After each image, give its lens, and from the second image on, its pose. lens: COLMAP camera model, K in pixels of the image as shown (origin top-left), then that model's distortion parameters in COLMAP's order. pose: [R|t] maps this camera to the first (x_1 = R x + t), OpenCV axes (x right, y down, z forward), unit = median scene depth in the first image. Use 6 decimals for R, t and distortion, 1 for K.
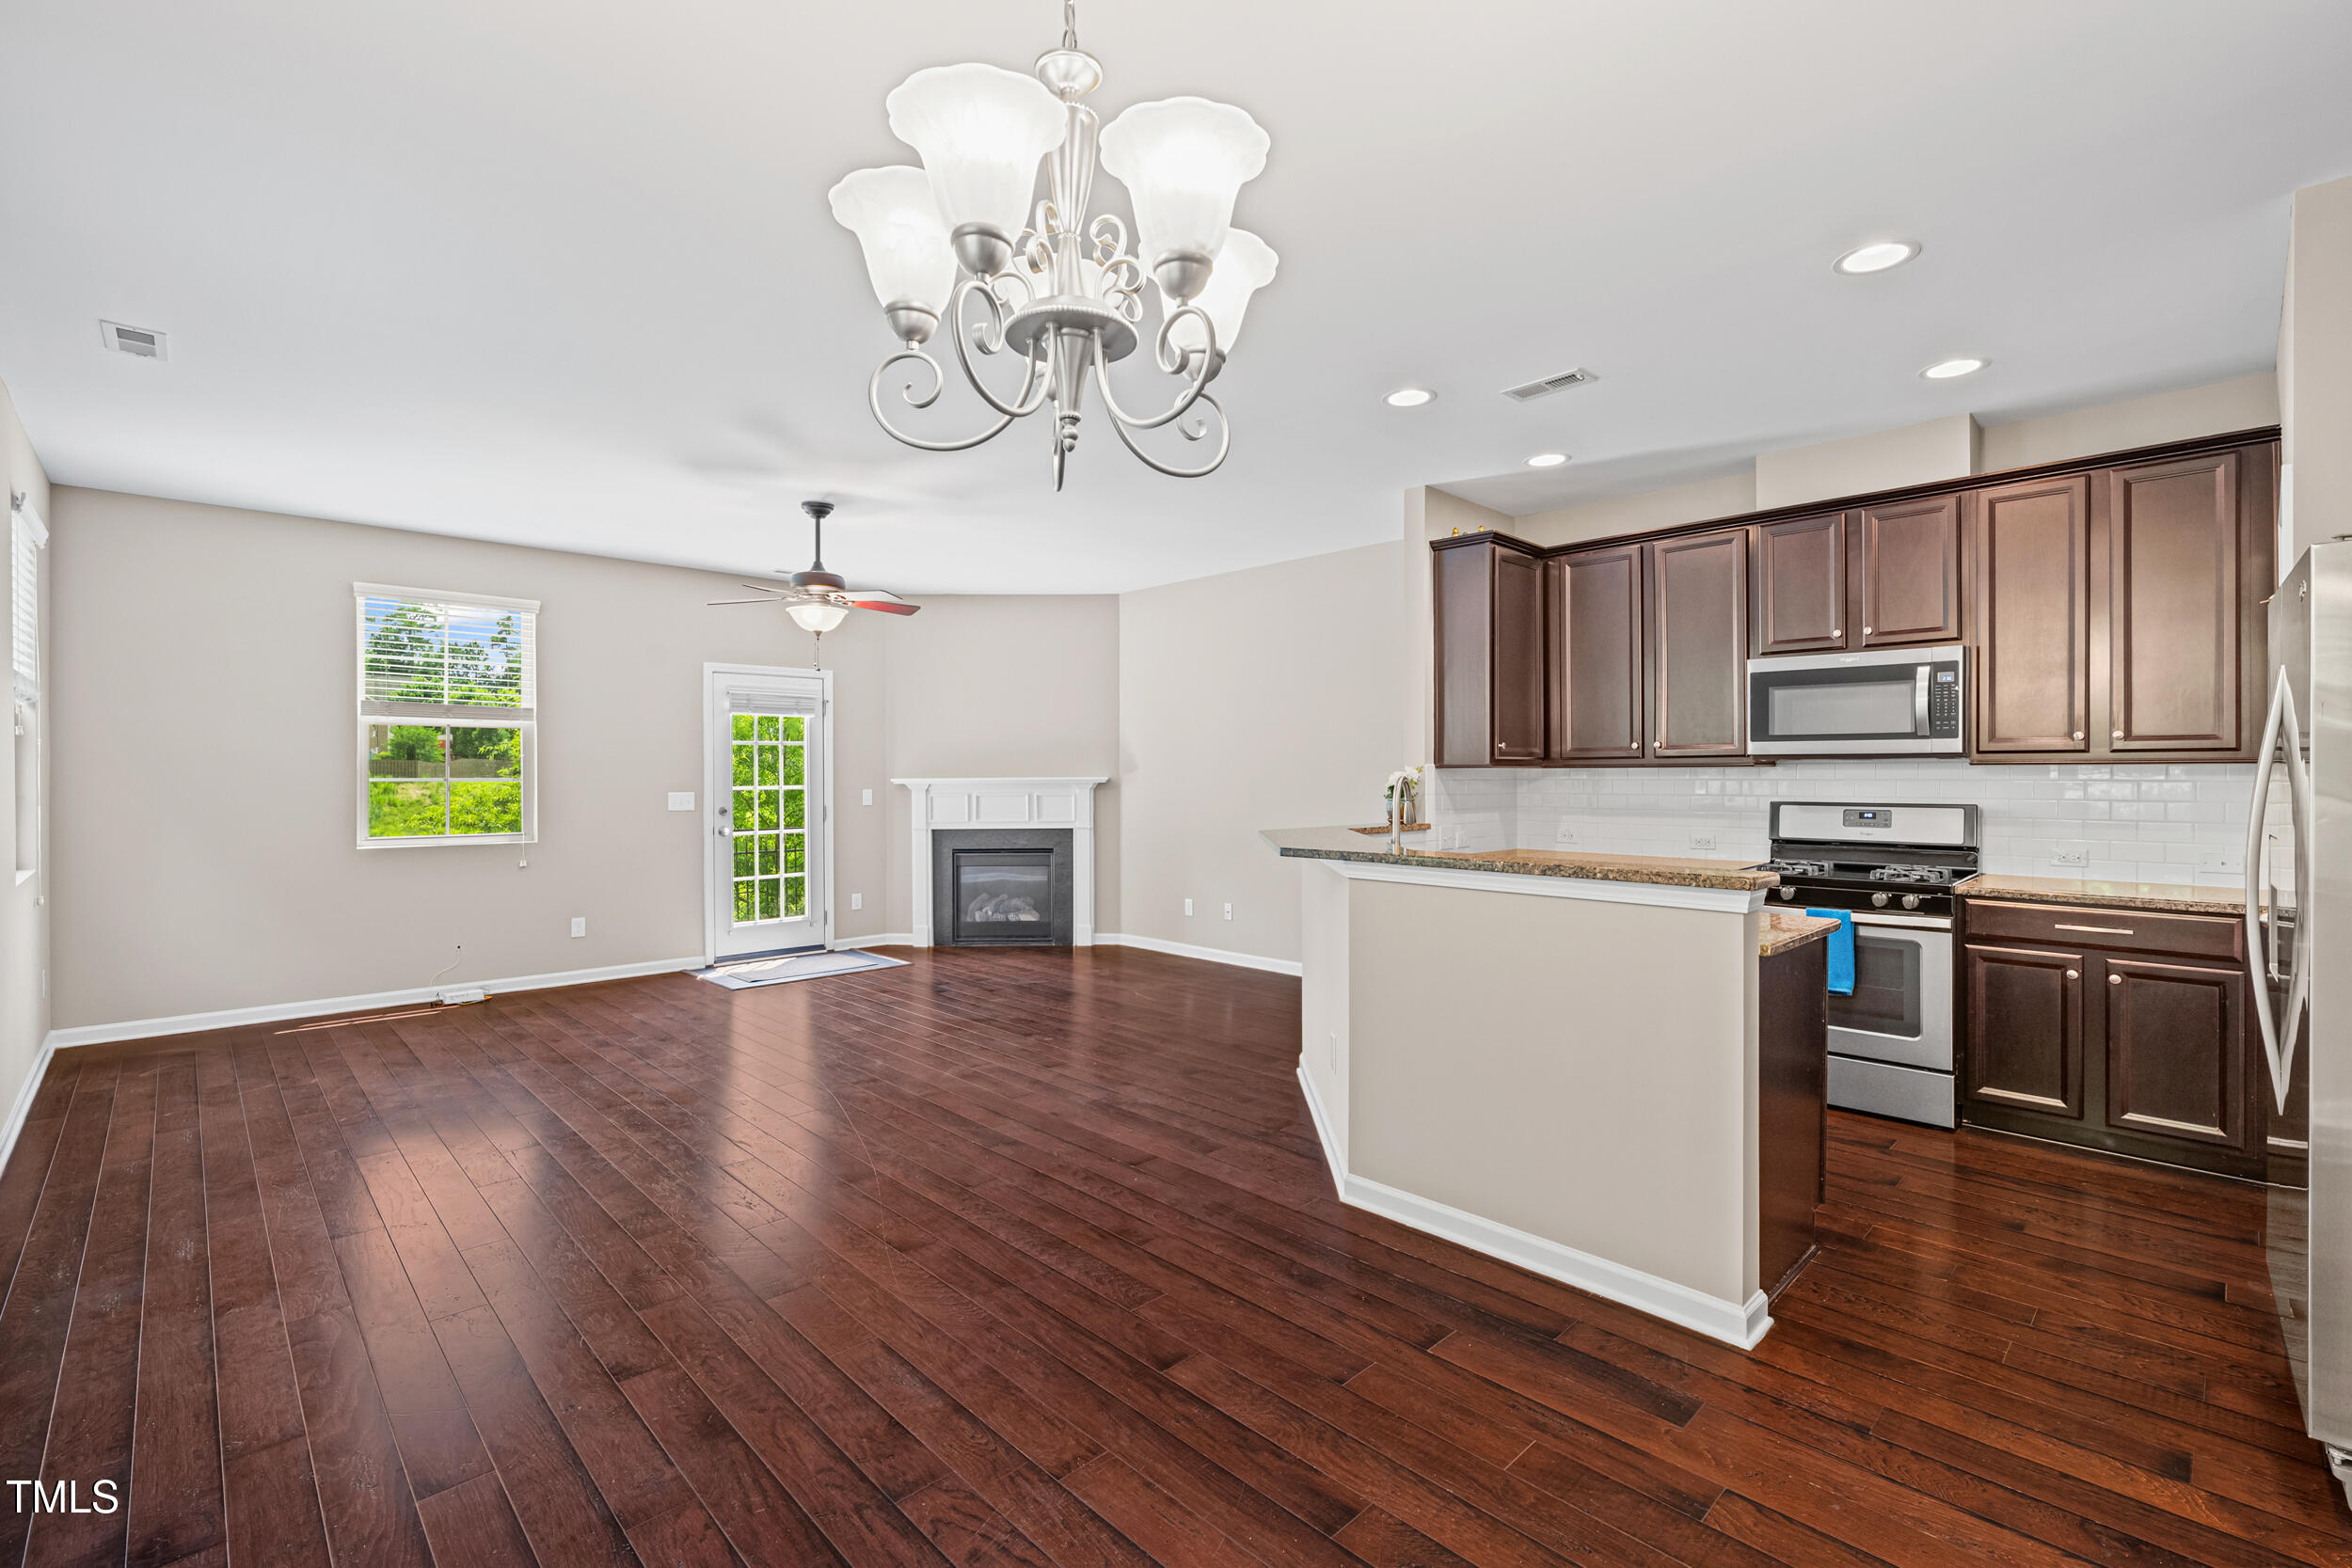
lens RADIAL K [[1033.3, 0, 1176.0], [0, 1033.3, 784.0], [0, 0, 1]] dist [-0.000176, -0.000130]
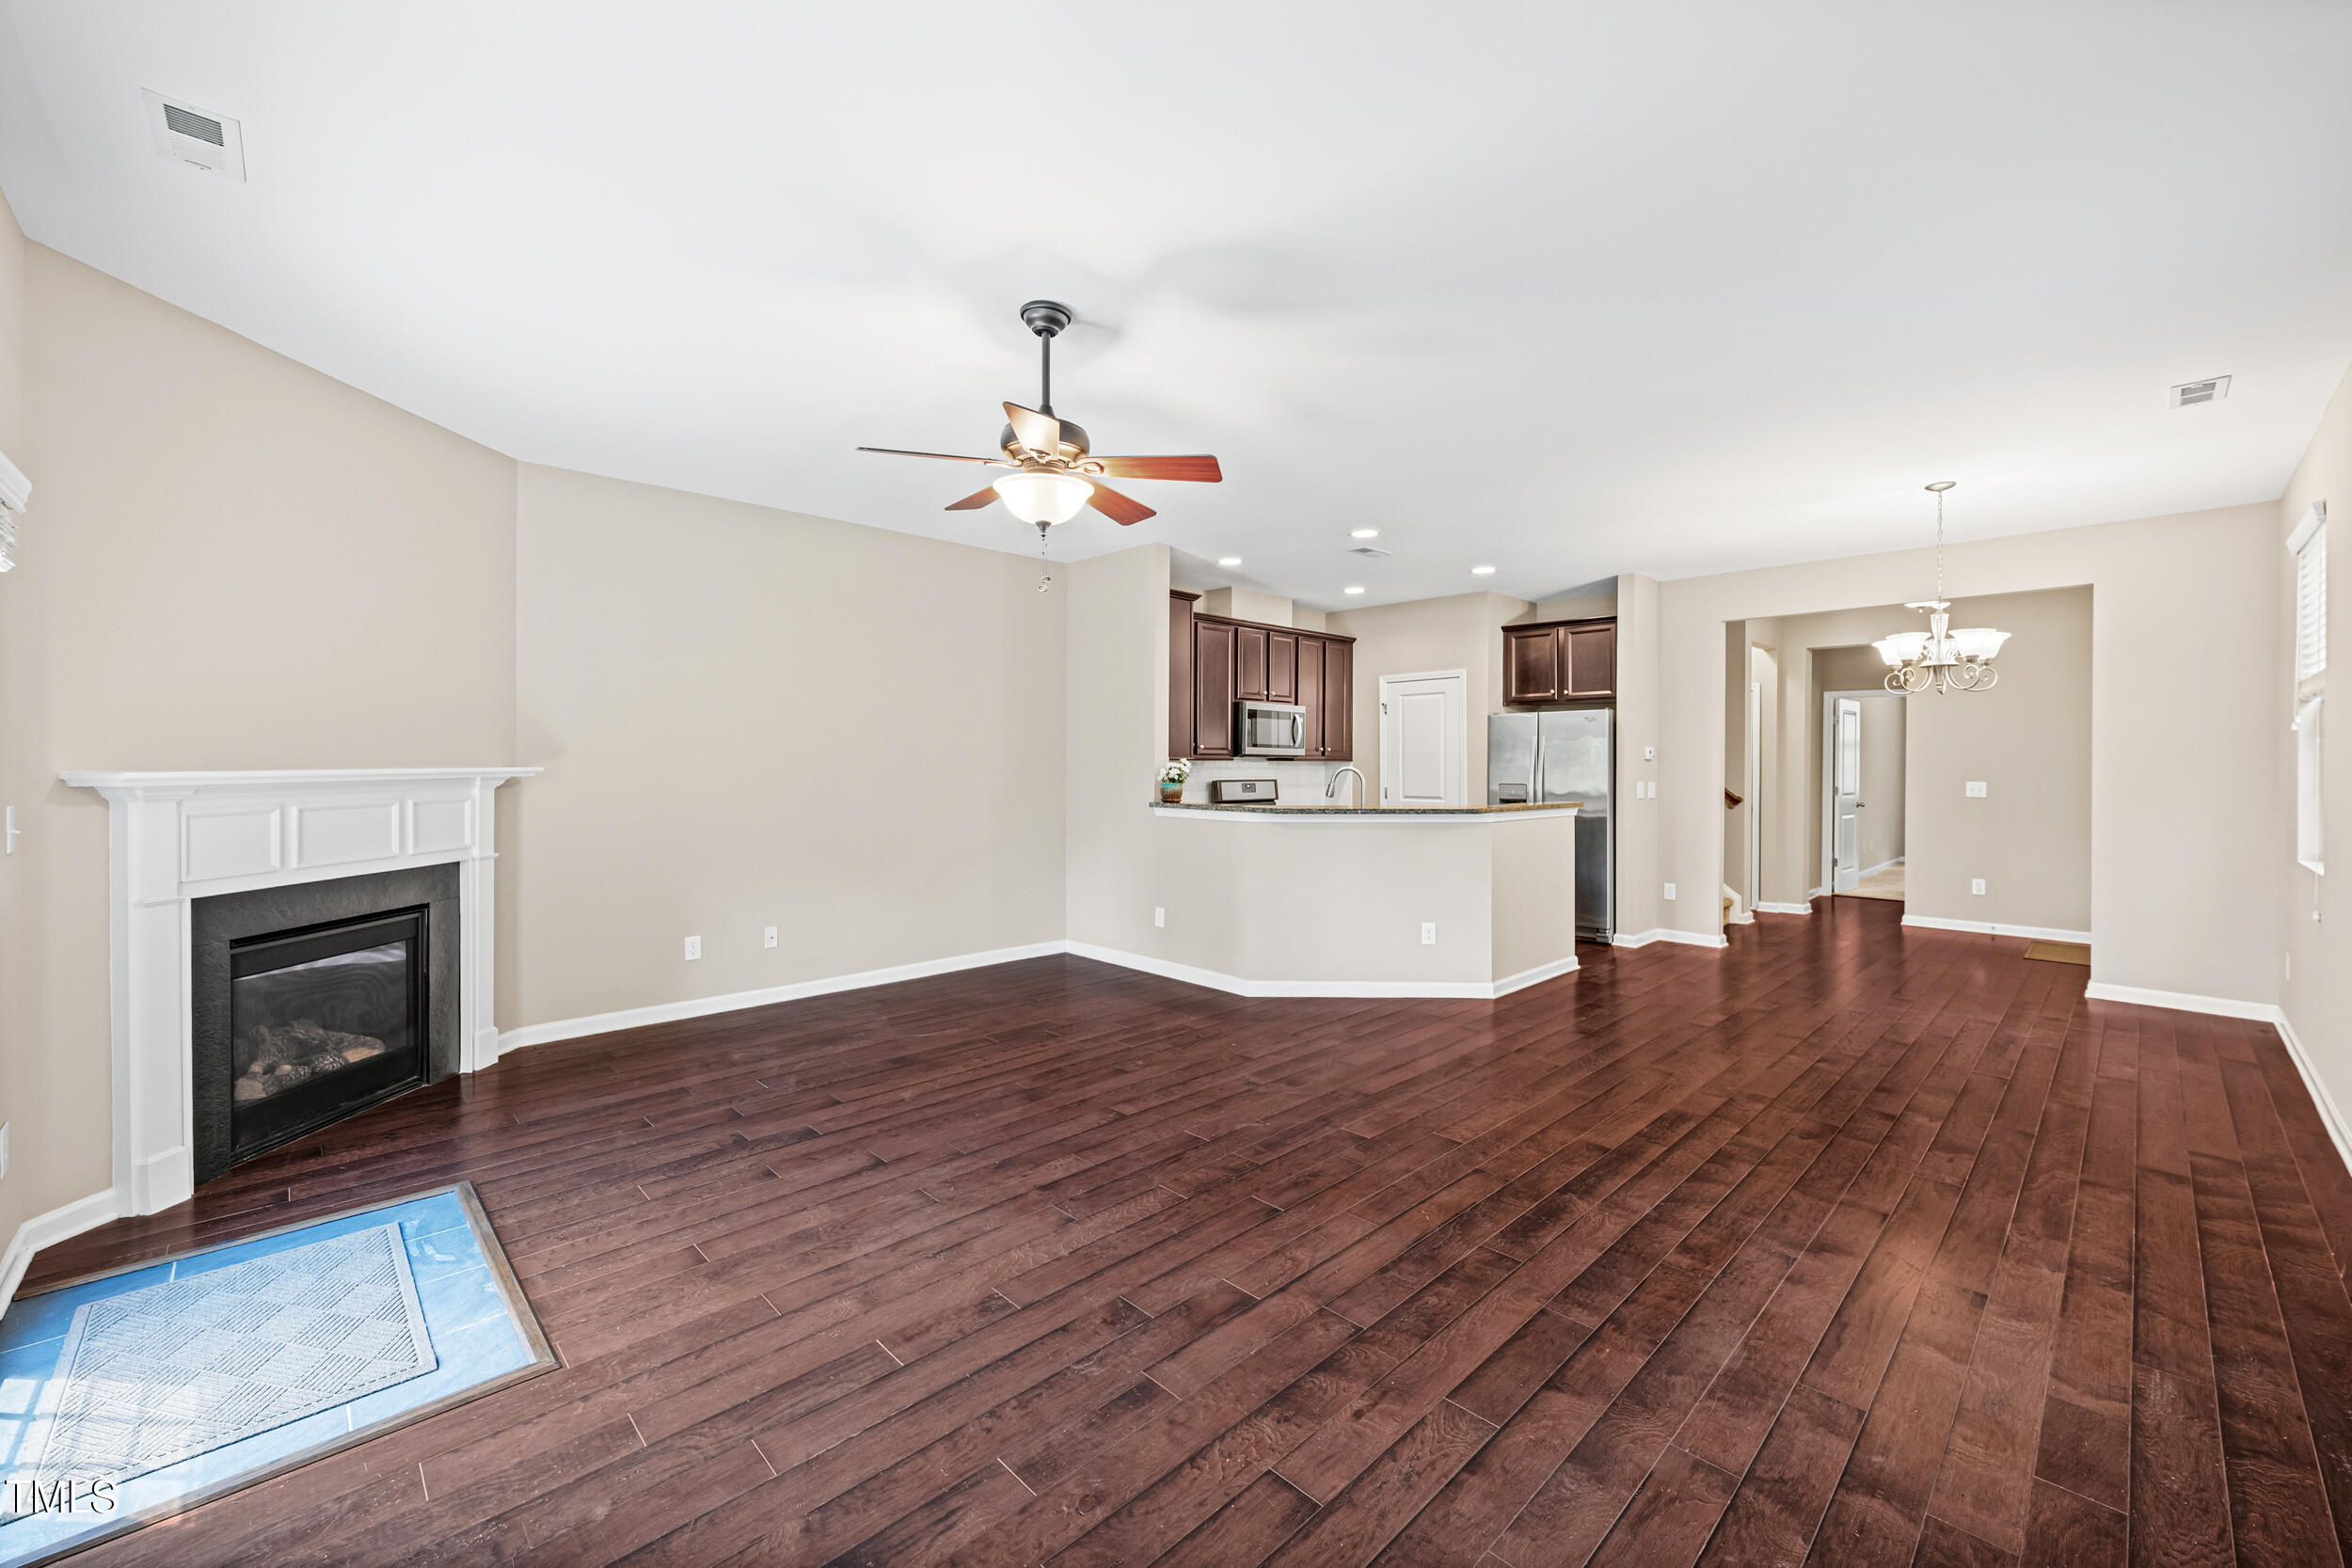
lens RADIAL K [[932.6, 0, 1175.8], [0, 932.6, 763.9], [0, 0, 1]] dist [0.001459, -0.000050]
pose [[0.003747, 0.003881, 0.999985, -1.038953], [0.008384, 0.999957, -0.003913, -0.005597], [-0.999958, 0.008398, 0.003714, 1.084235]]
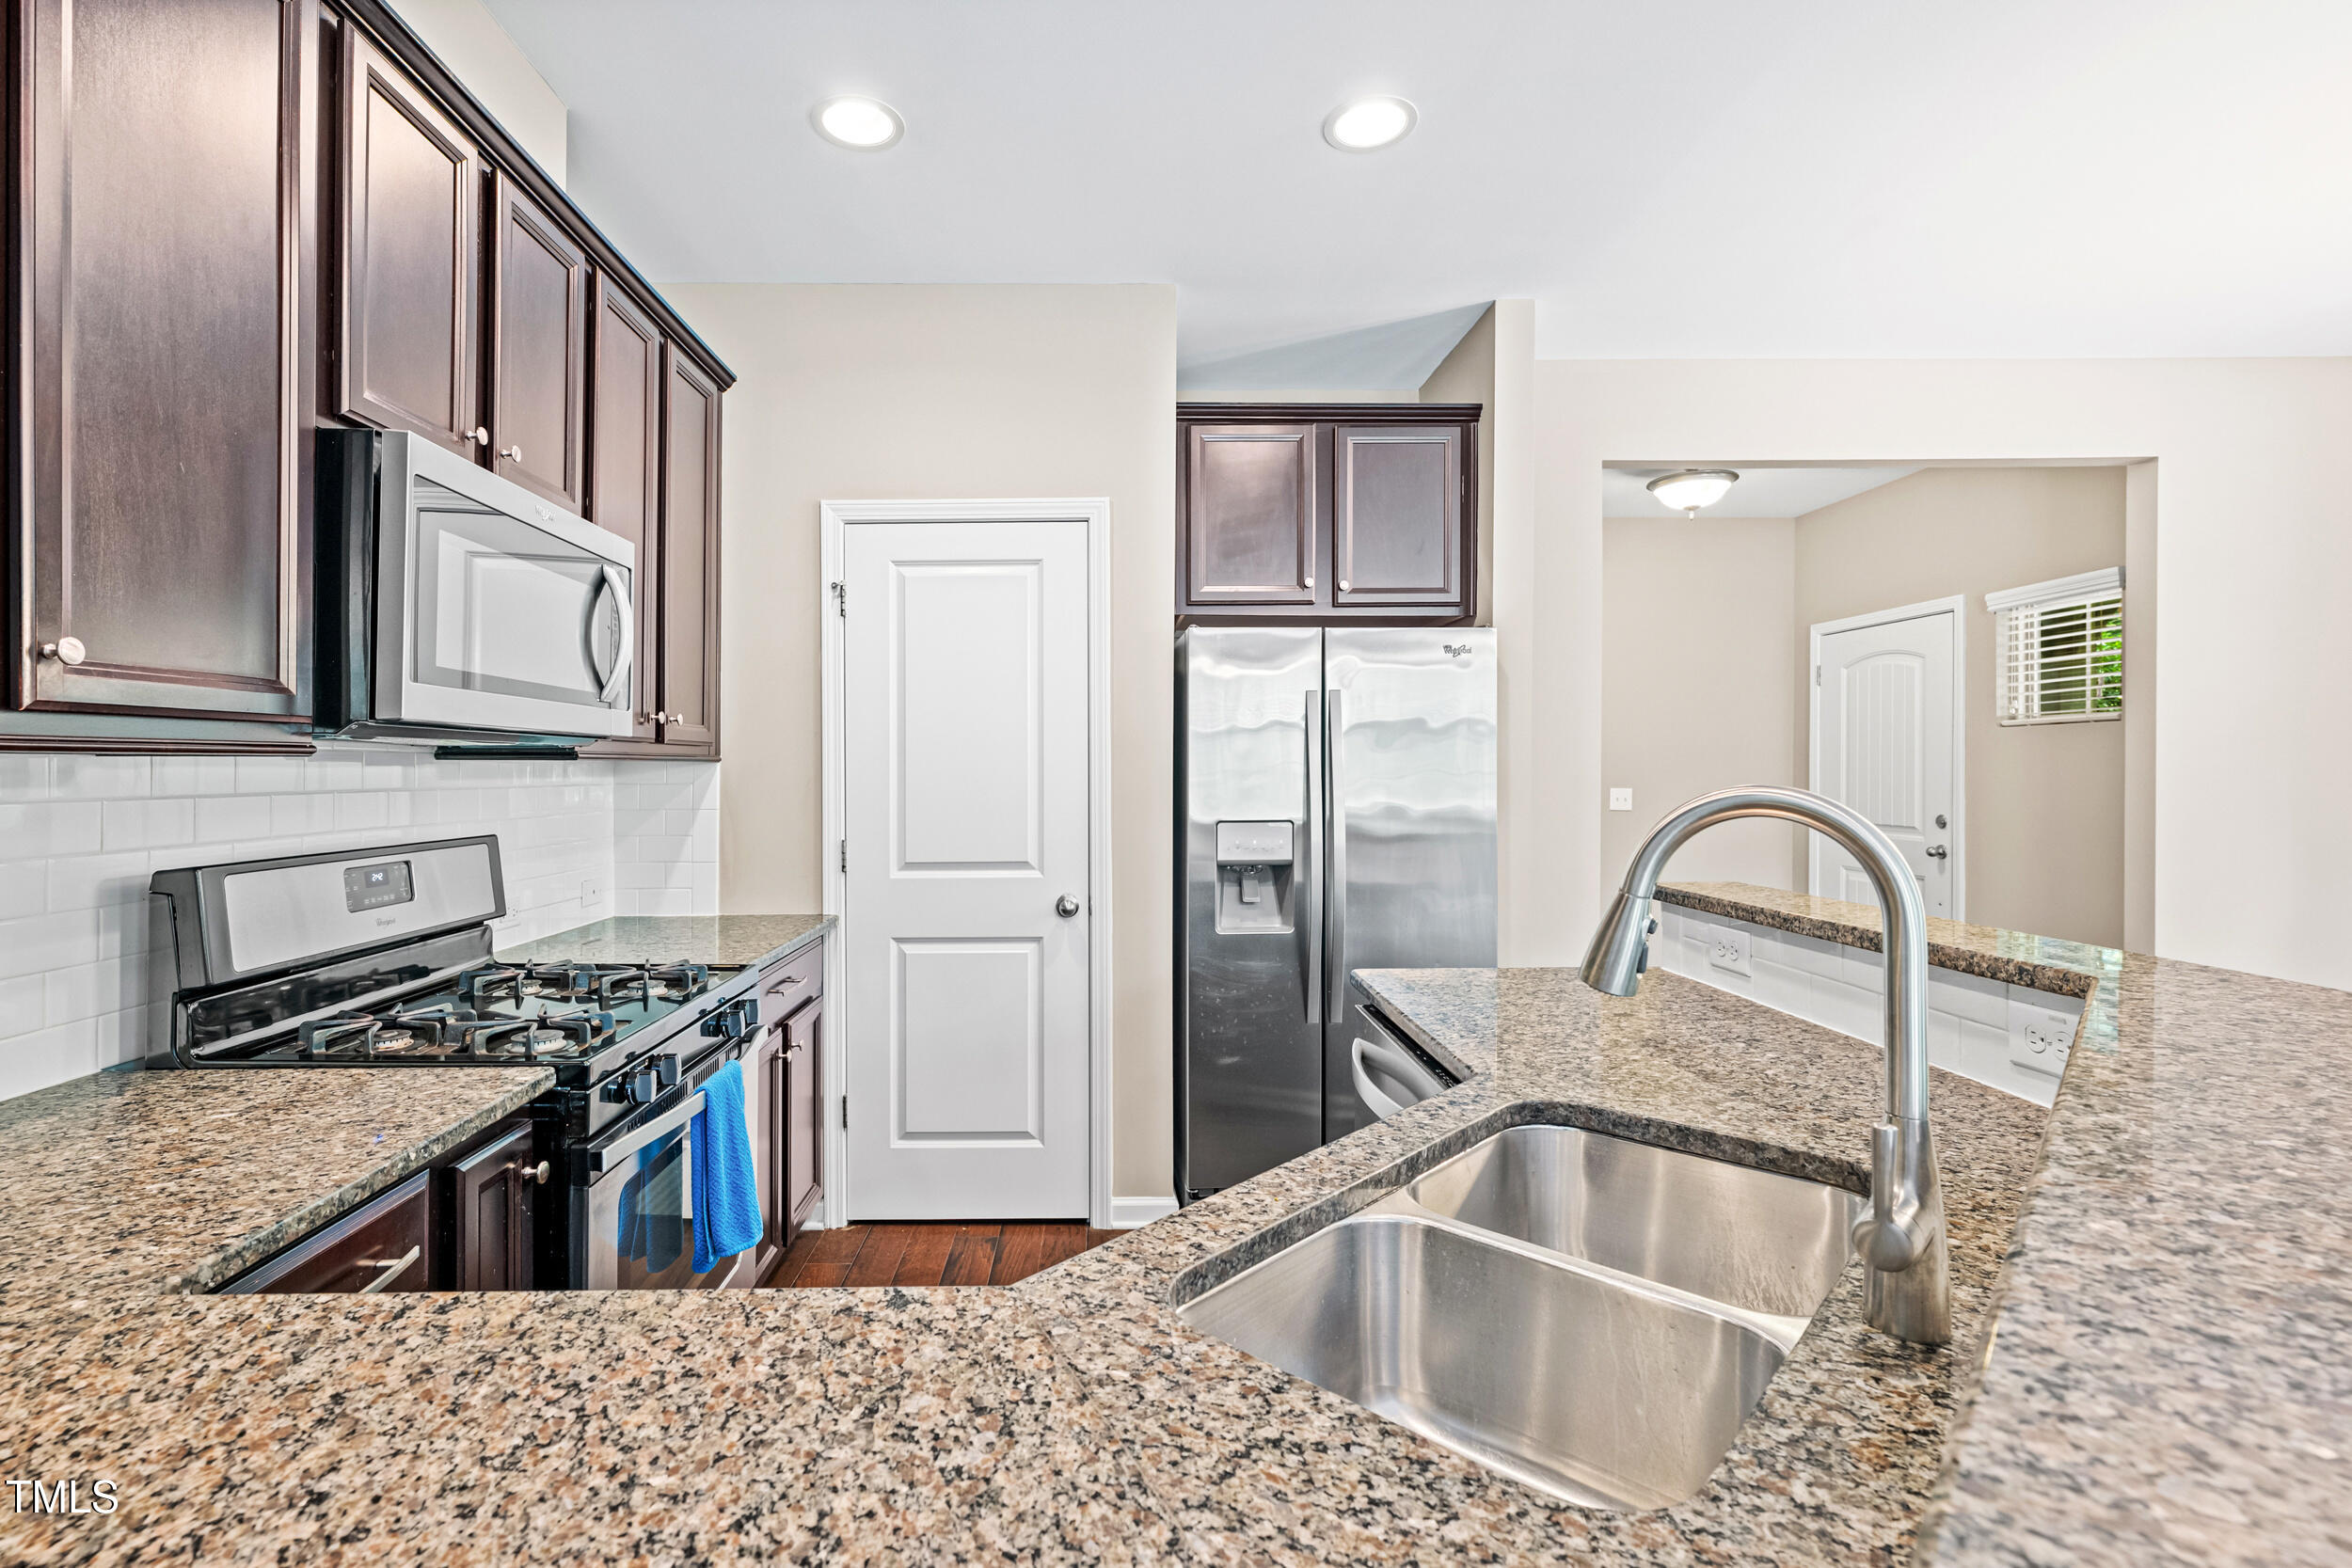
lens RADIAL K [[1068.0, 0, 1143.2], [0, 1068.0, 771.4], [0, 0, 1]] dist [-0.001508, -0.000051]
pose [[-0.744462, 0.000964, 0.667664, 0.153092], [0.011503, 0.999869, 0.011382, -0.013361], [-0.667565, 0.016154, -0.744376, 1.067678]]
